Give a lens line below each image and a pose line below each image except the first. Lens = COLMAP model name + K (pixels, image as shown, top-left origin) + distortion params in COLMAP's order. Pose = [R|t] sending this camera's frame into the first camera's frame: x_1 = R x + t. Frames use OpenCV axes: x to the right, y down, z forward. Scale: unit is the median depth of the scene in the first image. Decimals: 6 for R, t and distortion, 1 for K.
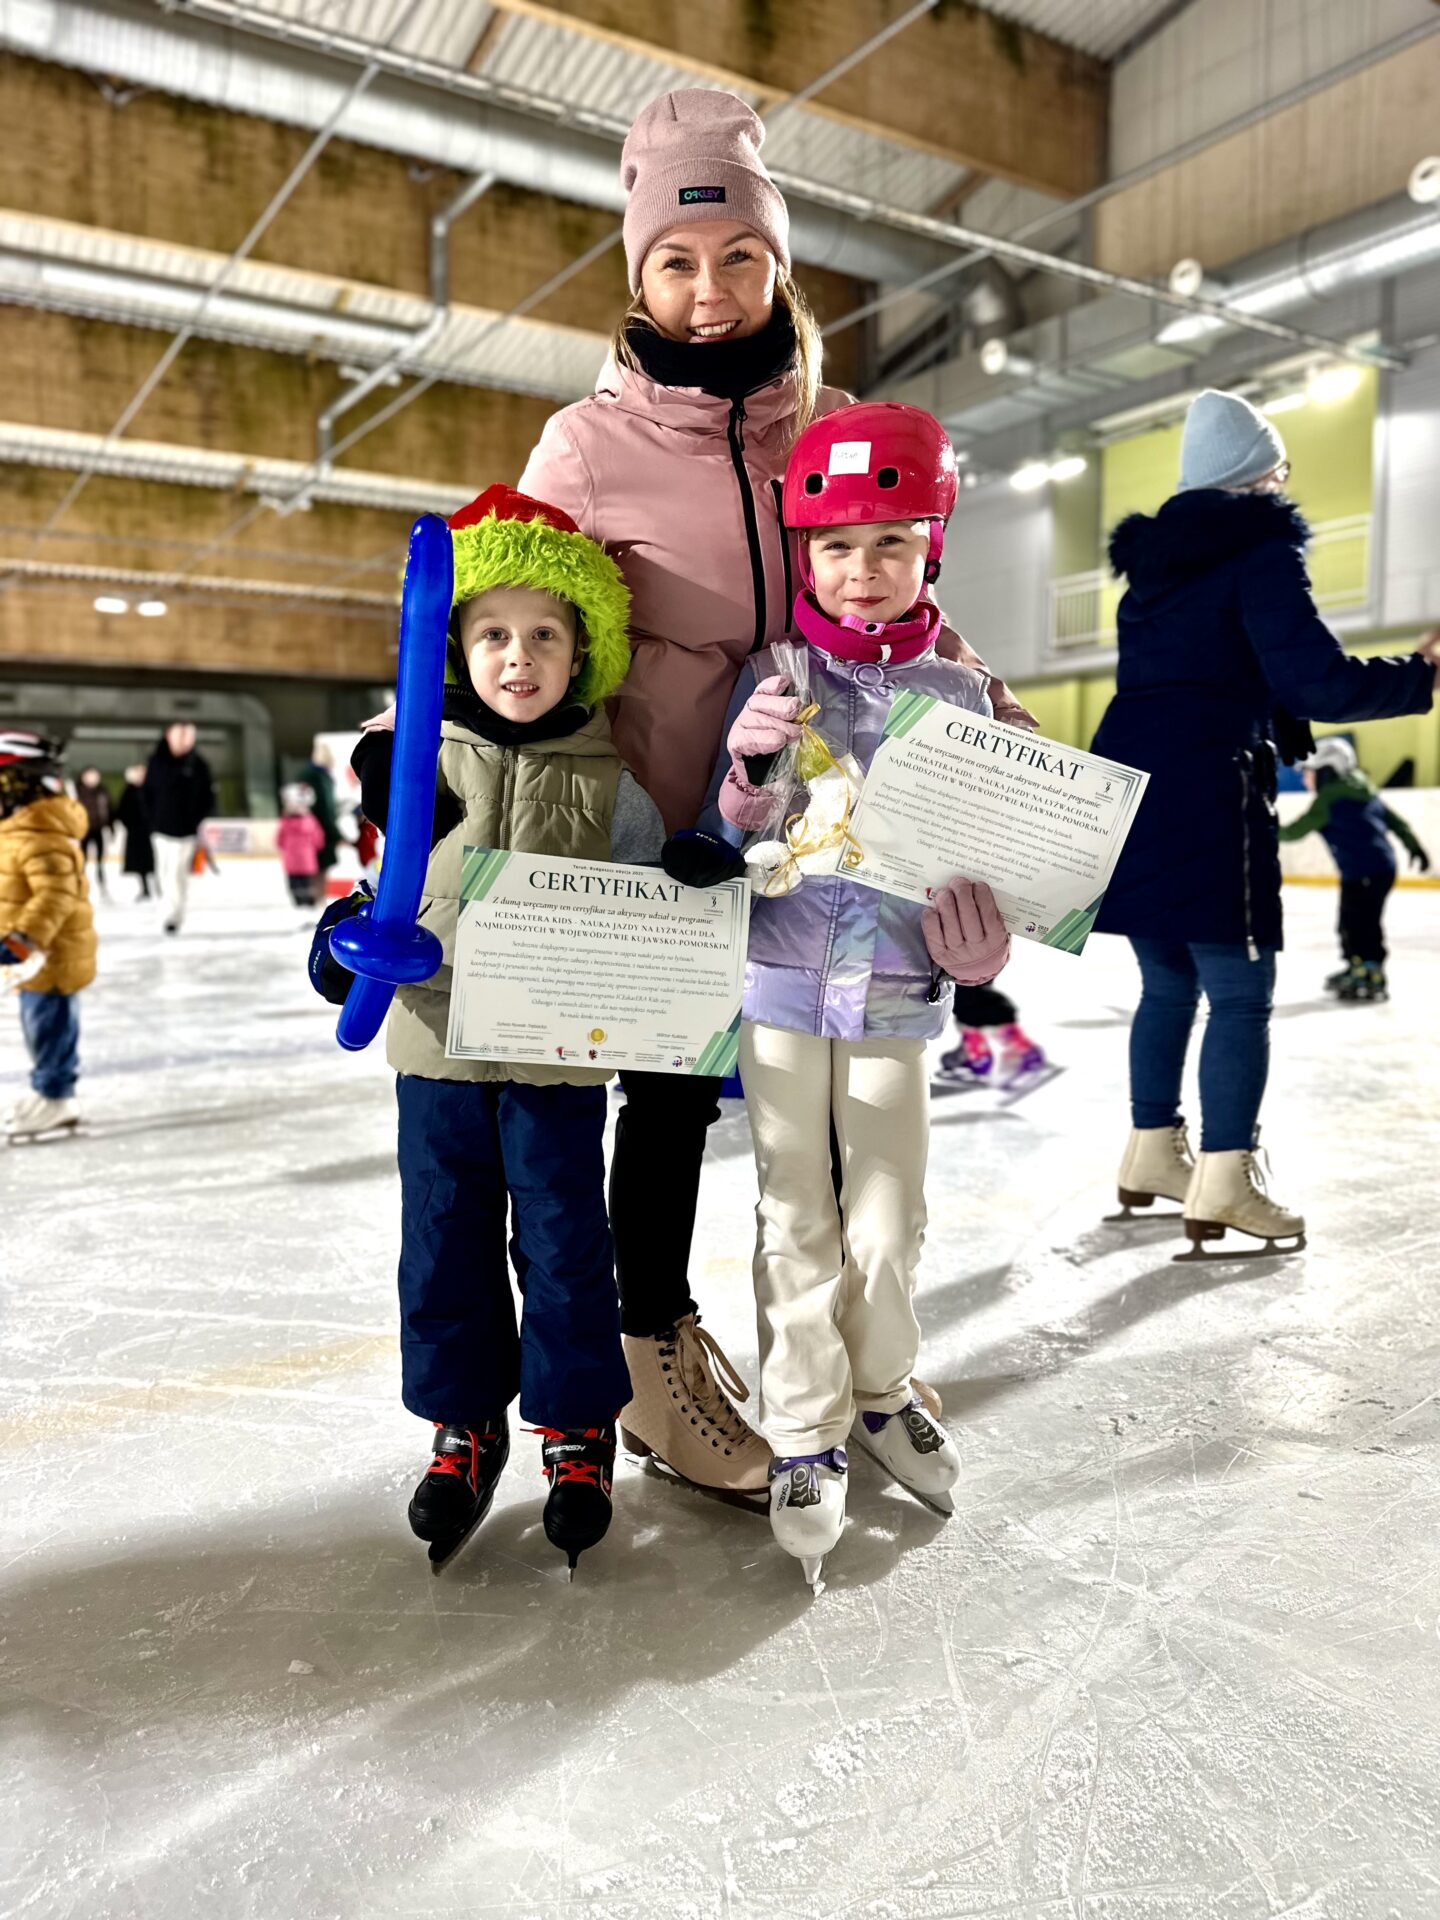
lens RADIAL K [[1367.3, 0, 720.0], [0, 1367.3, 960.0], [0, 0, 1]] dist [0.009038, -0.002687]
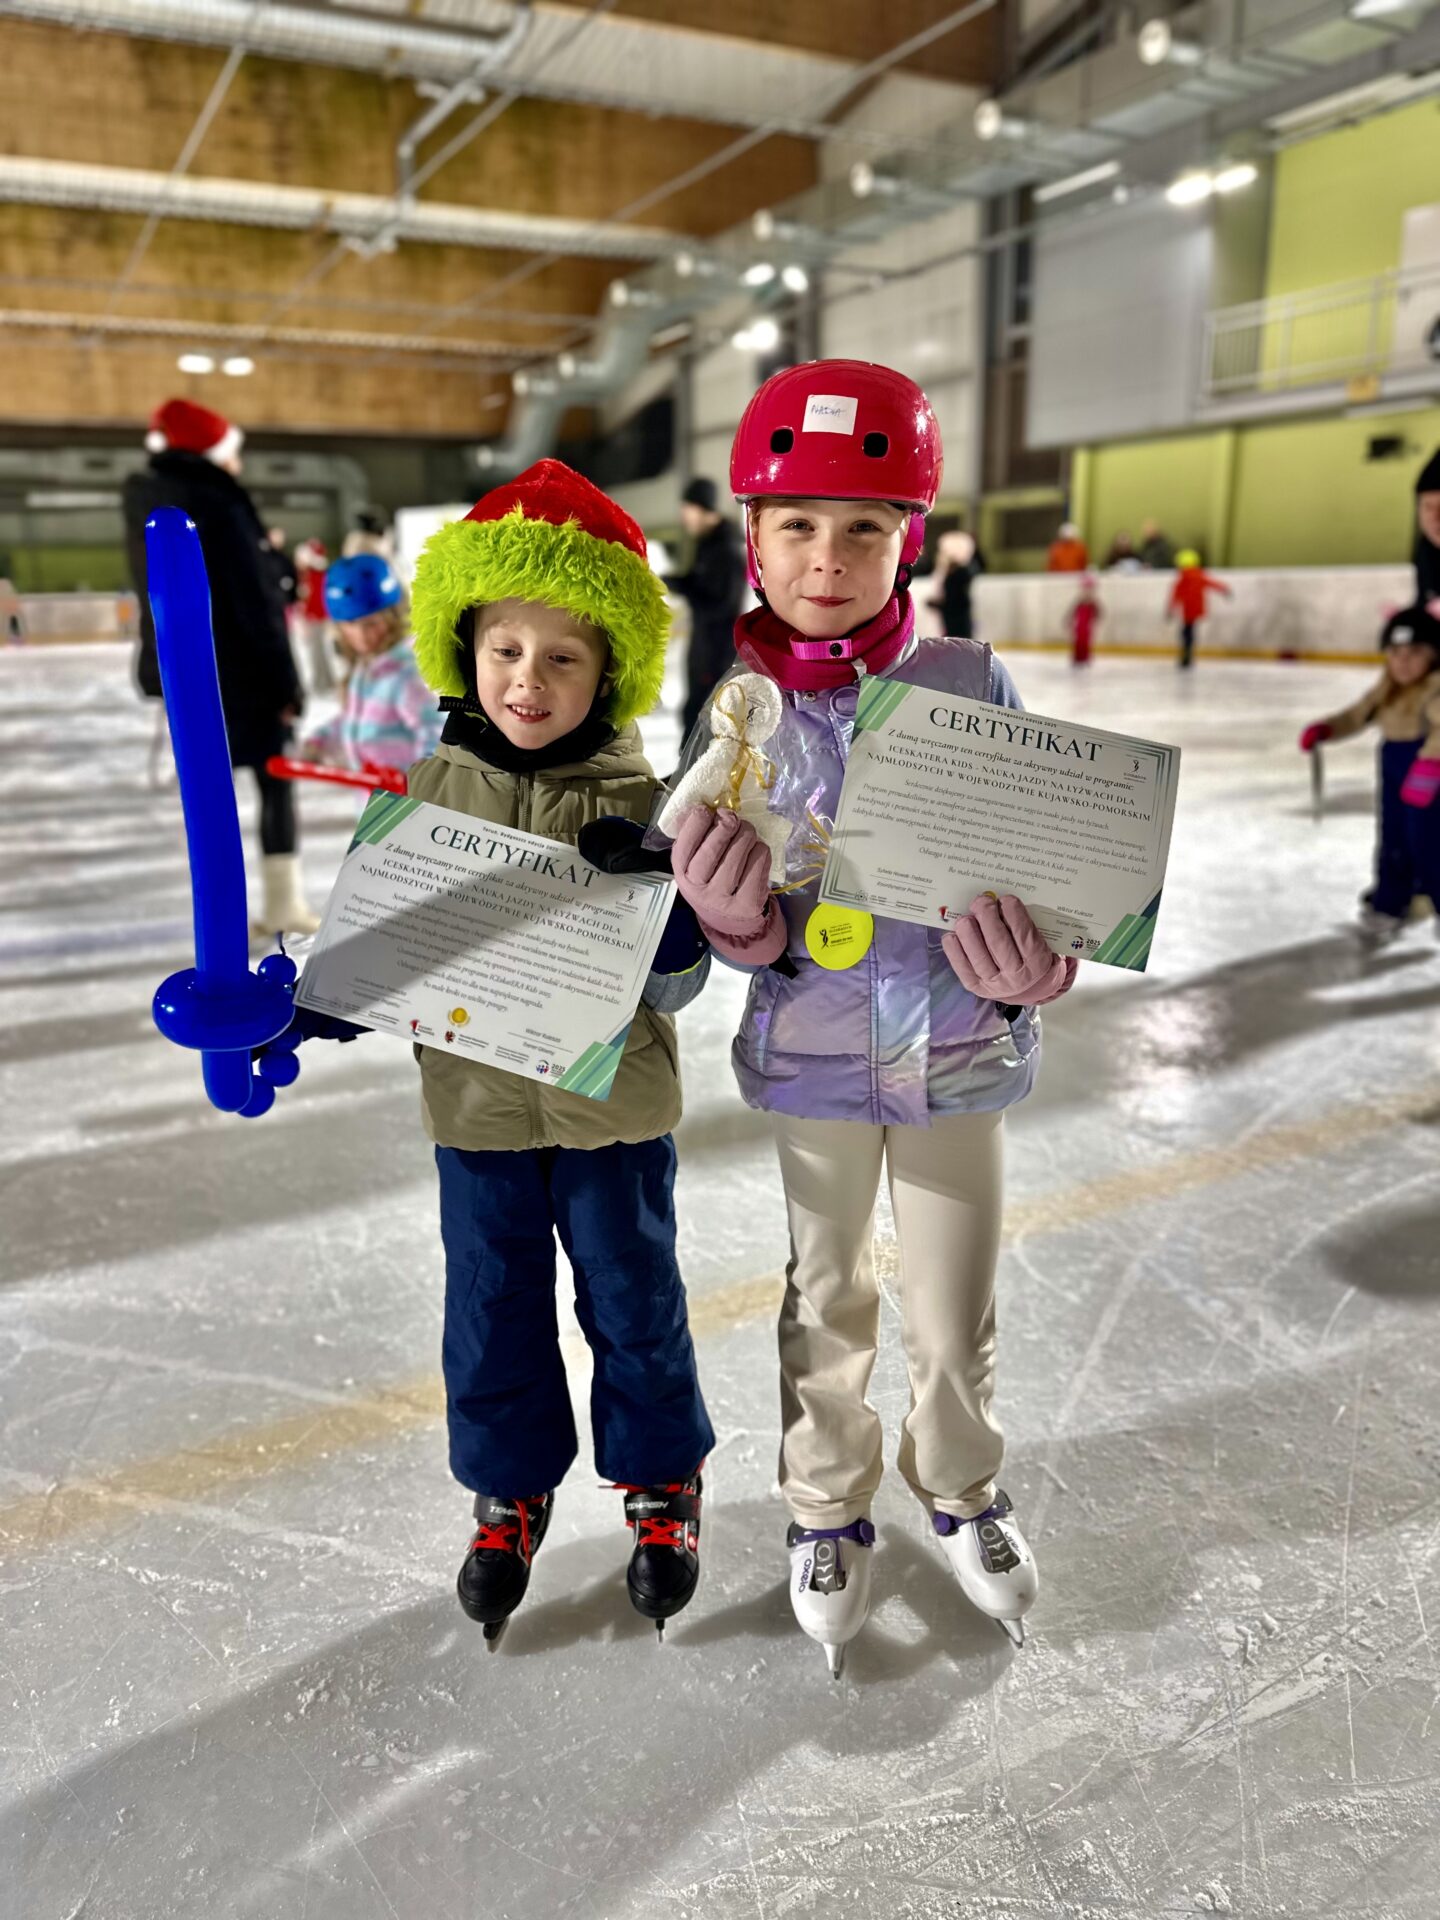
lens RADIAL K [[1380.0, 0, 720.0], [0, 1380.0, 960.0], [0, 0, 1]] dist [-0.004246, 0.000839]
pose [[0.996548, 0.012703, -0.082046, 0.004976], [0.001209, 0.985900, 0.167331, -0.013587], [0.083014, -0.166853, 0.982481, 0.024885]]
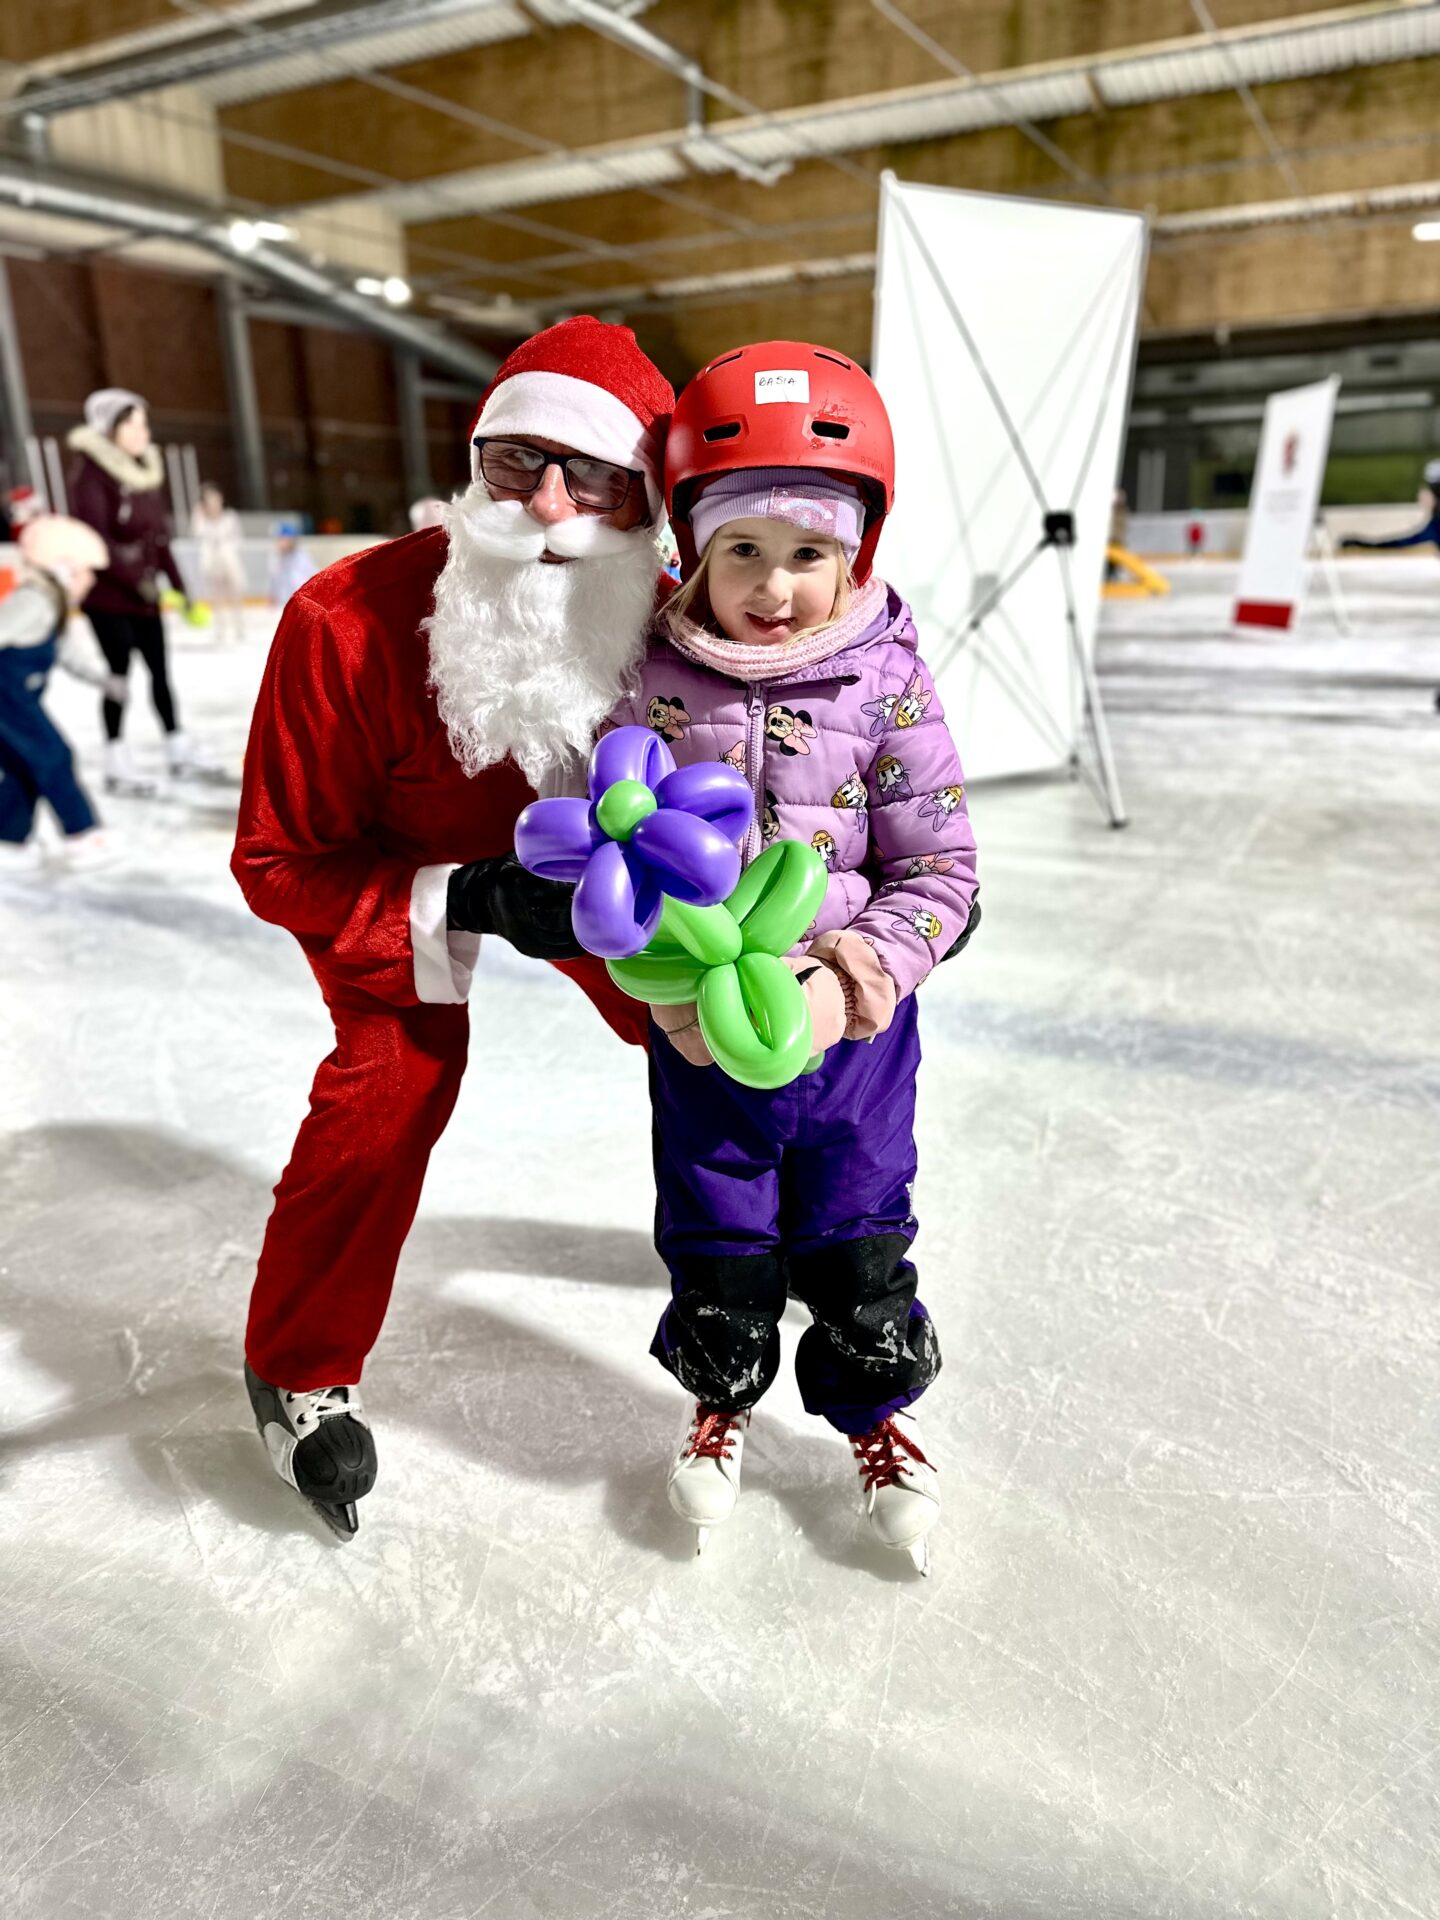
lens RADIAL K [[1370.4, 0, 699.4], [0, 1370.4, 972.9], [0, 0, 1]] dist [0.001516, -0.006999]
pose [[0.480402, 0.262052, -0.836984, 0.194424], [-0.059730, 0.961879, 0.266873, -0.037669], [0.875012, -0.078213, 0.477741, 0.277675]]
